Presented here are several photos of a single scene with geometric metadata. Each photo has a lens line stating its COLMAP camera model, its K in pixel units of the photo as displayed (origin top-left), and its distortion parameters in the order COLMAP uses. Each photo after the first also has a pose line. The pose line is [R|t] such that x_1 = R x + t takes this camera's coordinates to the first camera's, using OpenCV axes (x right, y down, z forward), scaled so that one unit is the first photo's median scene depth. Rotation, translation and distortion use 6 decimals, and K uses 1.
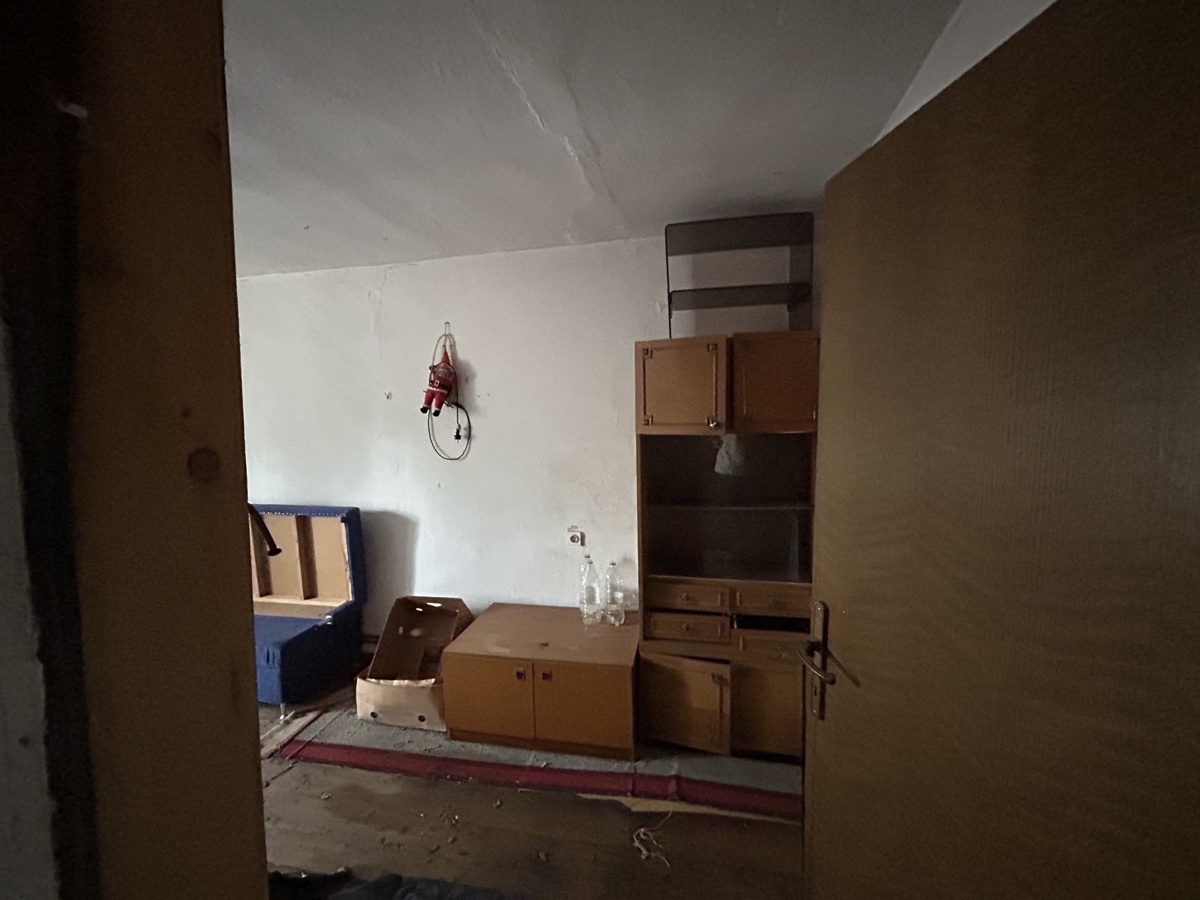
lens RADIAL K [[486.8, 0, 600.0], [0, 486.8, 453.4], [0, 0, 1]] dist [-0.002847, 0.000341]
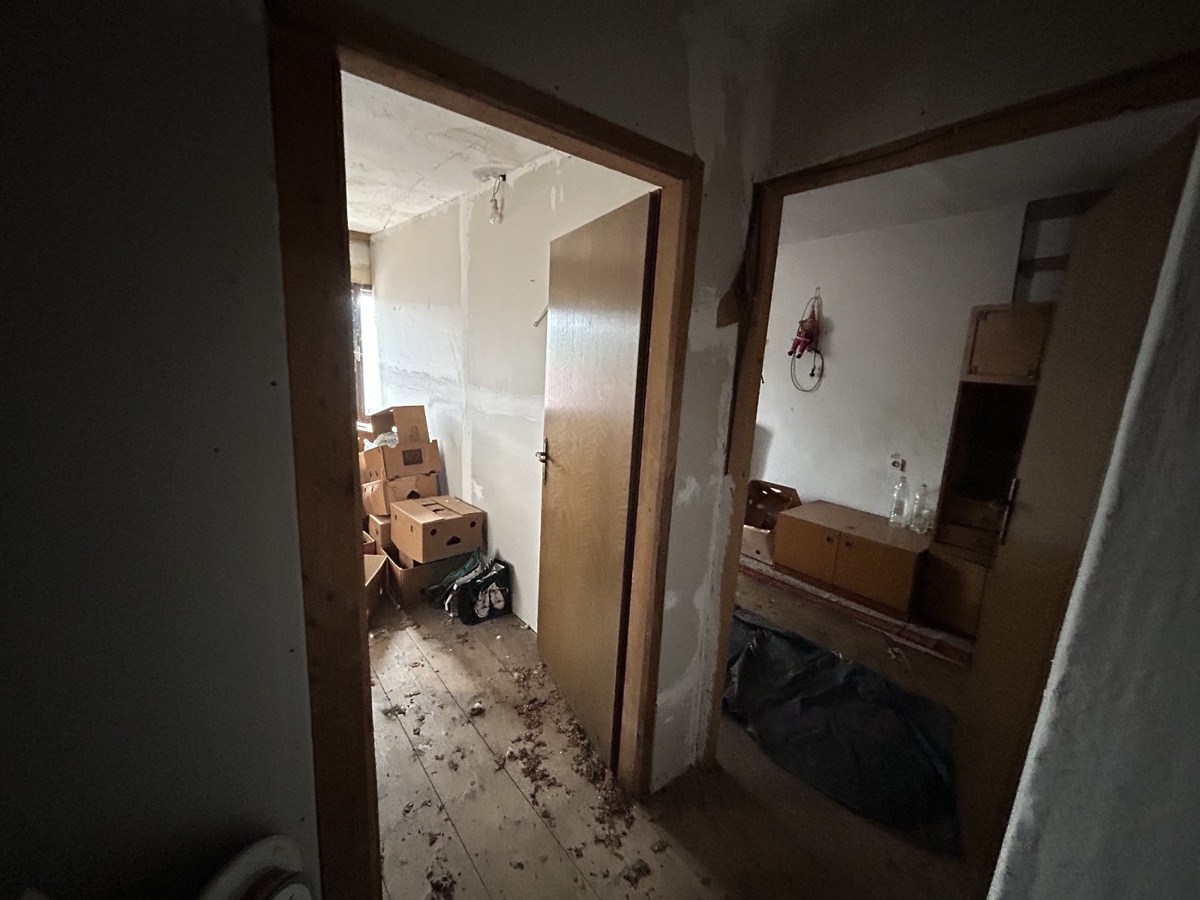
lens RADIAL K [[486.8, 0, 596.3], [0, 486.8, 454.7], [0, 0, 1]] dist [-0.002847, 0.000341]
pose [[0.764141, 0.175877, -0.620609, 0.133232], [-0.100707, 0.982842, 0.154533, 0.037983], [0.637140, -0.055586, 0.768741, -0.452544]]
